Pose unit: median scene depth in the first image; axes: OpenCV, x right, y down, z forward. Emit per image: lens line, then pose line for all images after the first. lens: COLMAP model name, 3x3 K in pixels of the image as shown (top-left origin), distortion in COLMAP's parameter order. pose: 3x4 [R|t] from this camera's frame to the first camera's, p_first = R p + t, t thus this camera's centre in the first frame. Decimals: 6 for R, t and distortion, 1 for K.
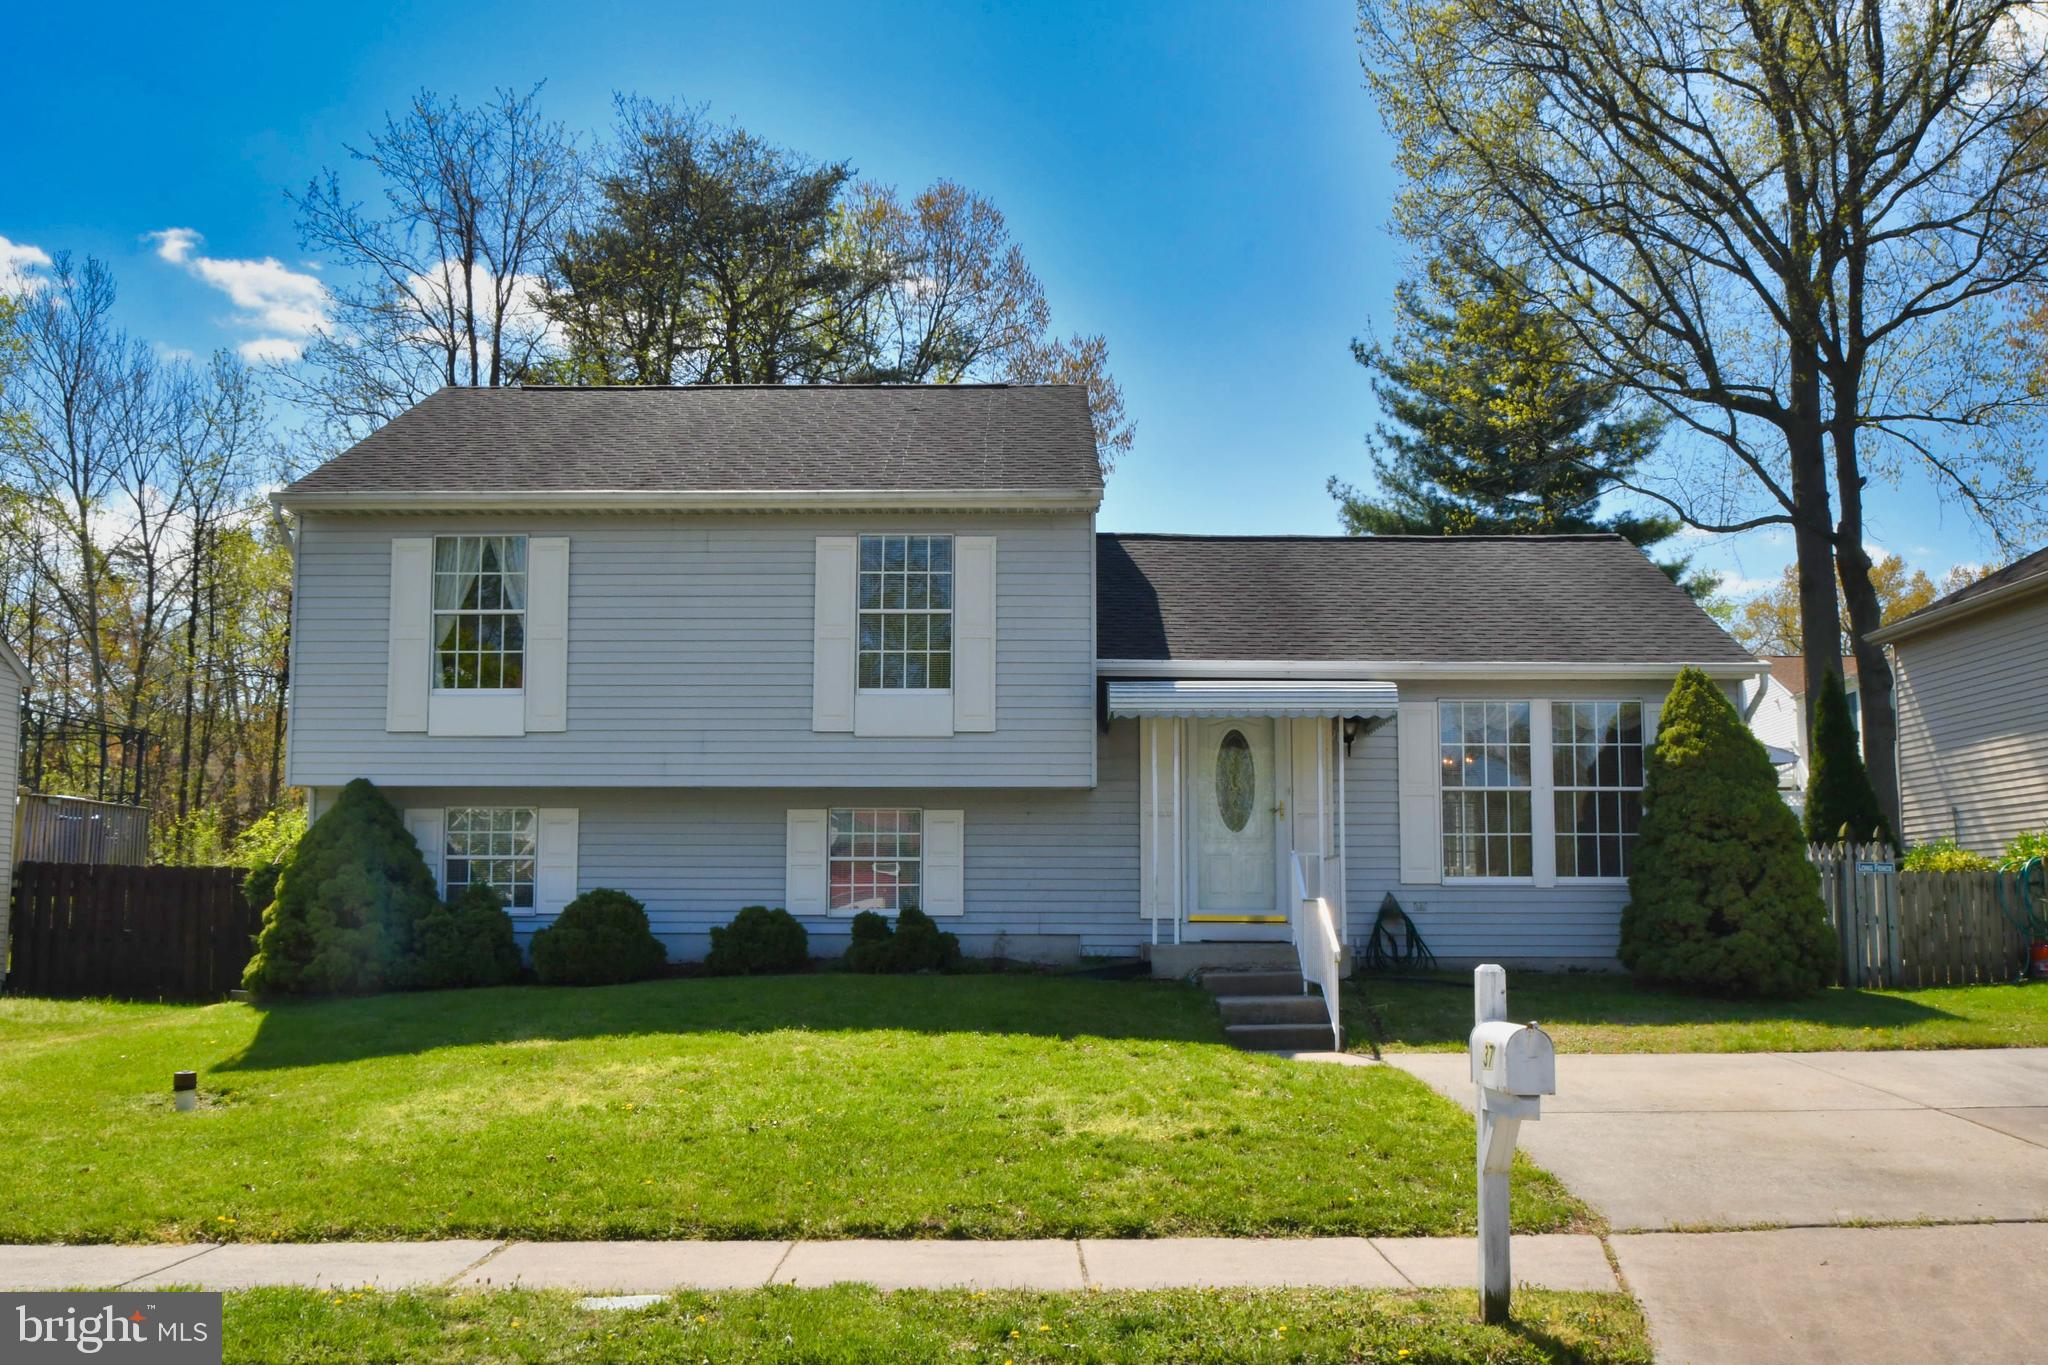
lens RADIAL K [[1919.0, 0, 1015.3], [0, 1919.0, 684.9], [0, 0, 1]] dist [0.001442, 0.009638]
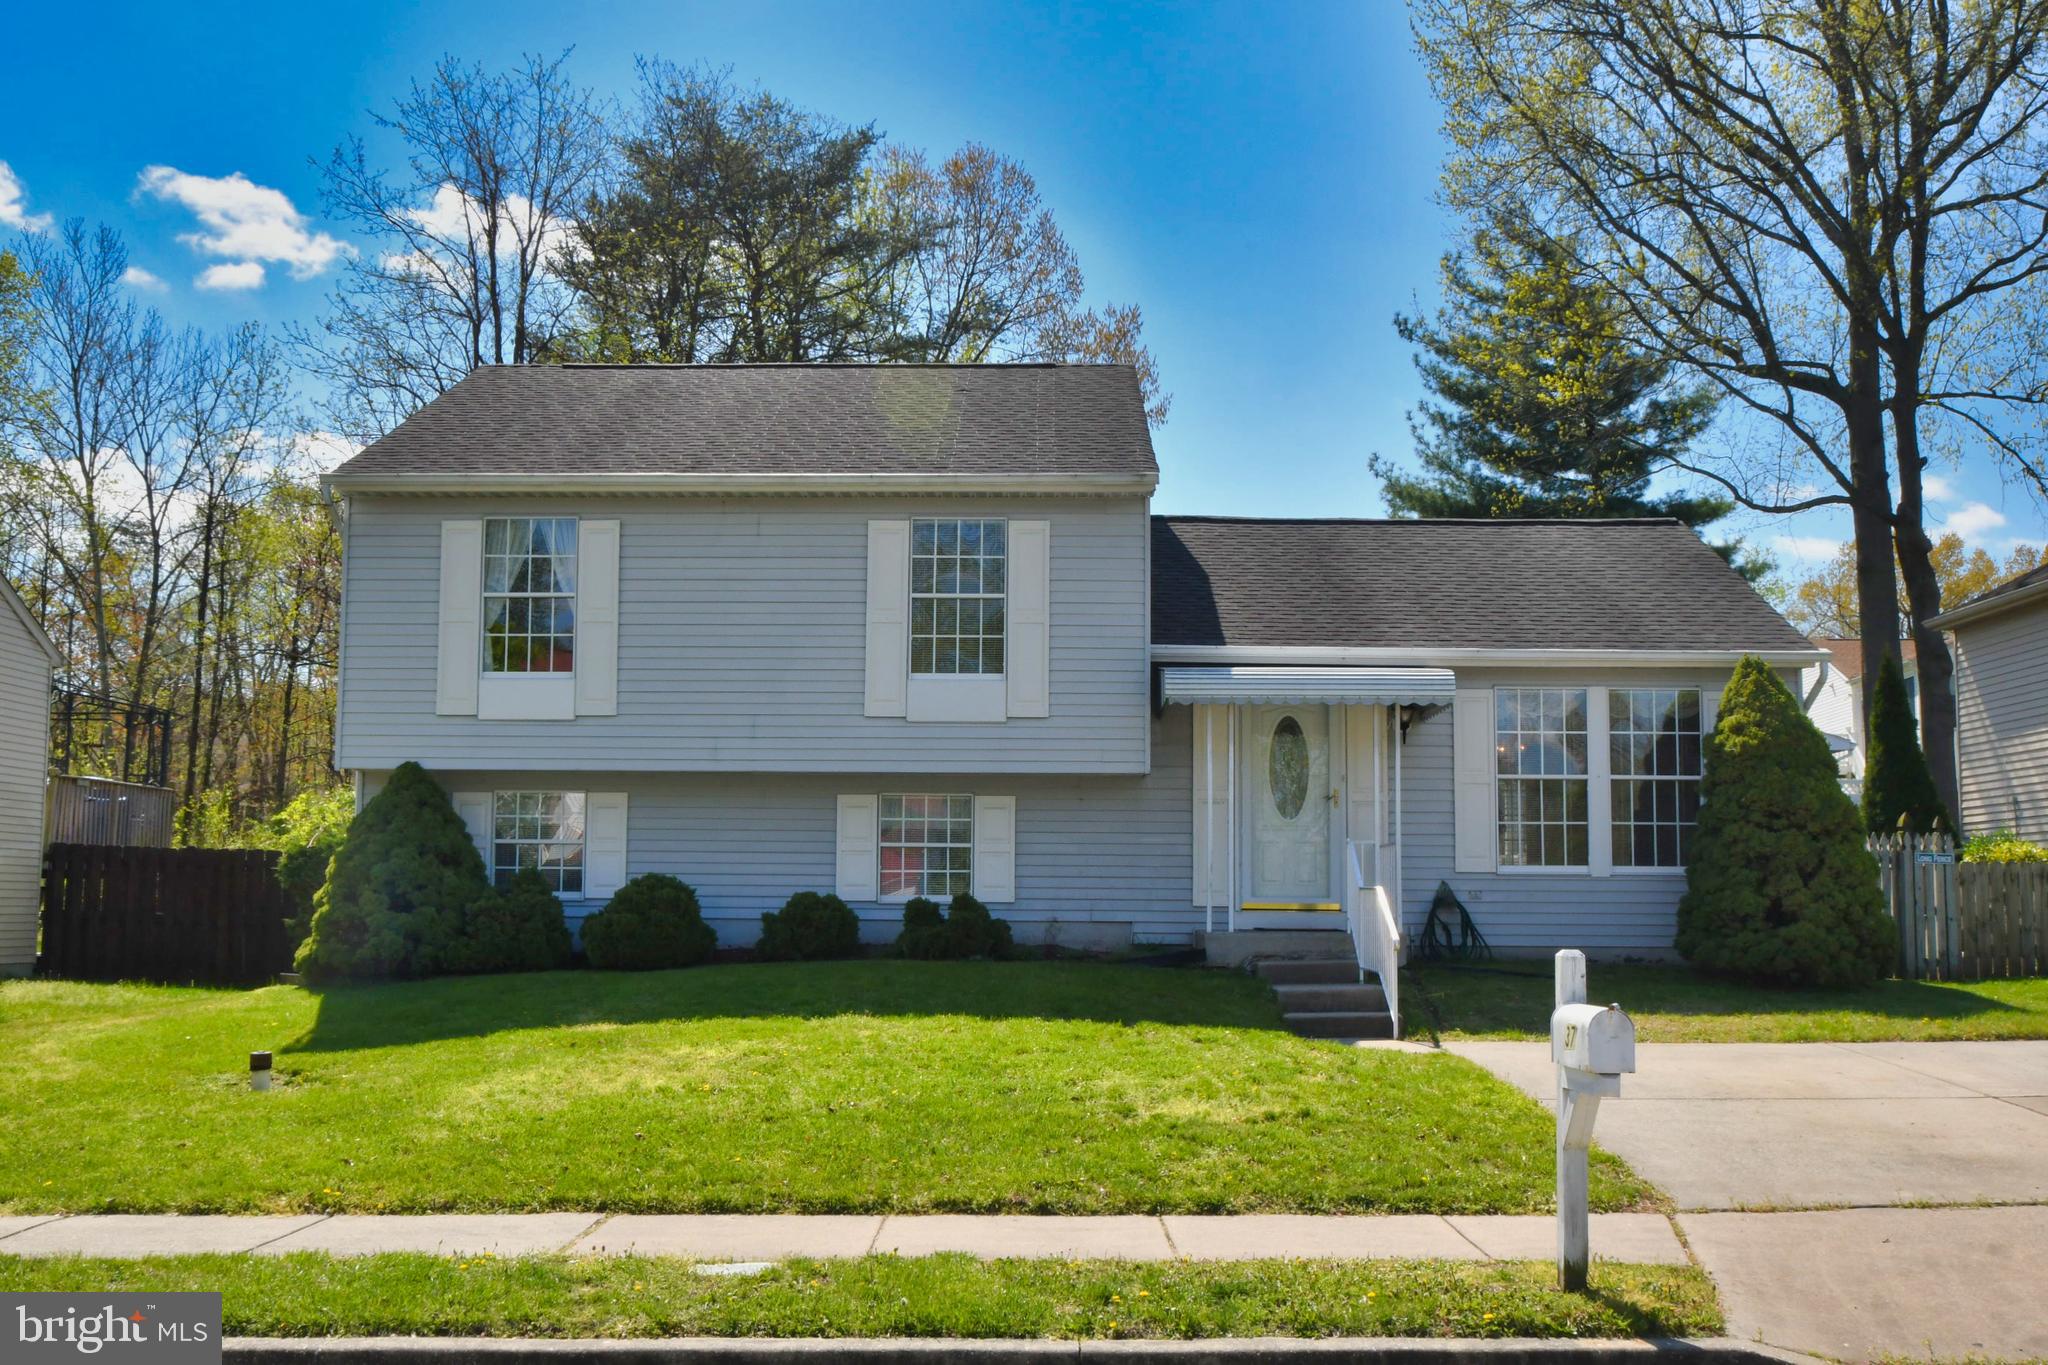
lens RADIAL K [[2001.3, 0, 1024.0], [0, 2001.3, 682.5], [0, 0, 1]] dist [0.001299, 0.003192]
pose [[0.999979, 0.004265, -0.004852, -0.017769], [-0.004219, 0.999947, 0.009435, -0.003391], [0.004892, -0.009414, 0.999944, -0.034958]]
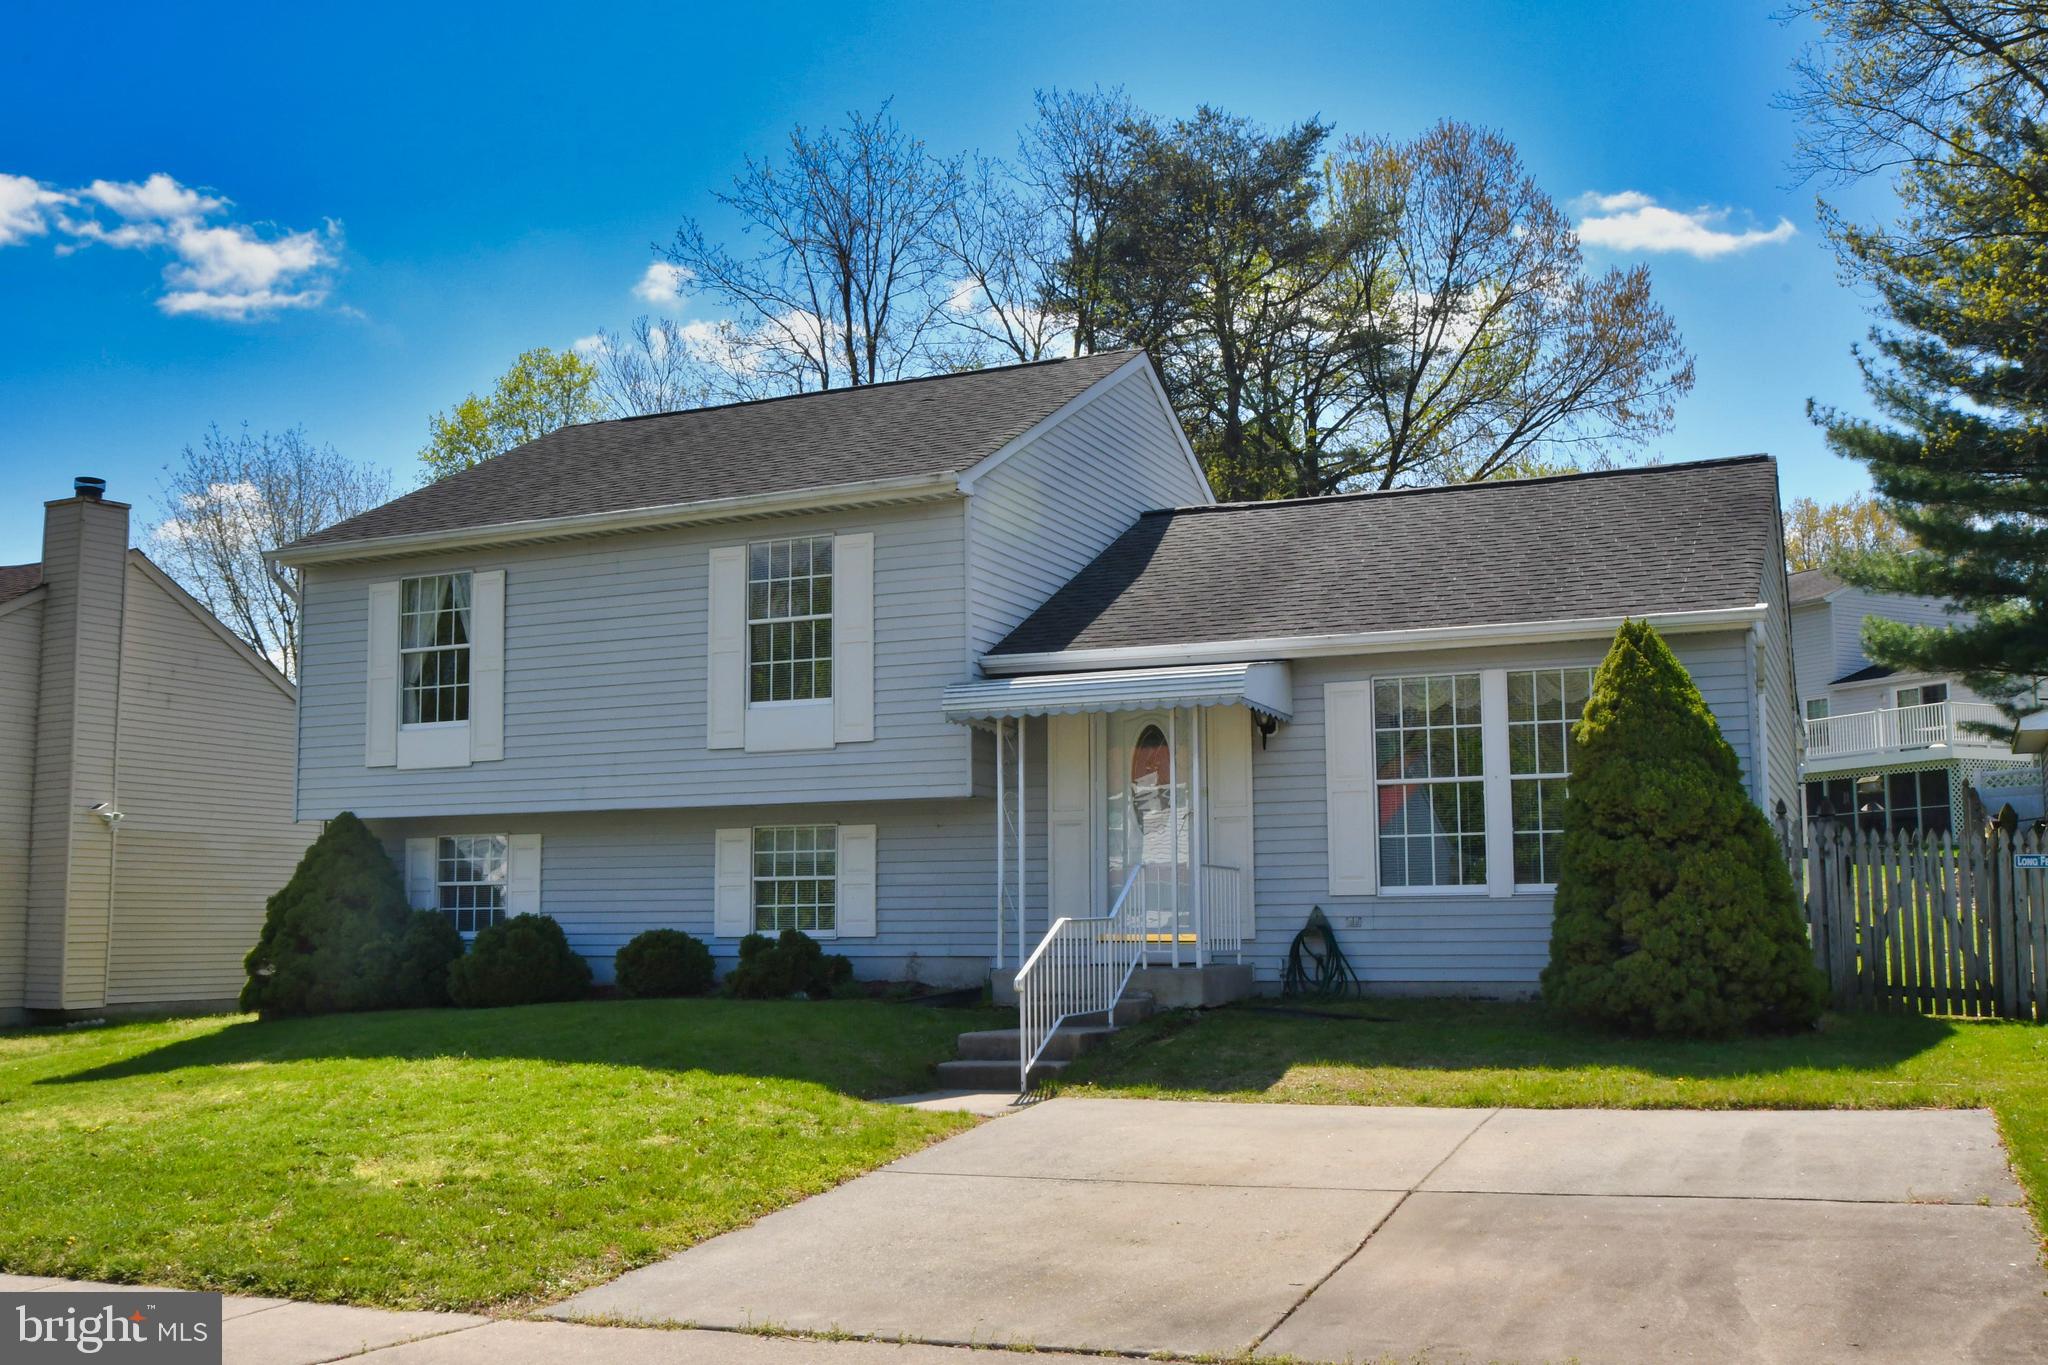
lens RADIAL K [[2001.3, 0, 1024.0], [0, 2001.3, 682.5], [0, 0, 1]] dist [0.001299, 0.003192]
pose [[0.914096, -0.057930, -0.401339, 0.444297], [0.058690, 0.998222, -0.010413, 0.010270], [0.401228, -0.014036, 0.915871, 0.131605]]
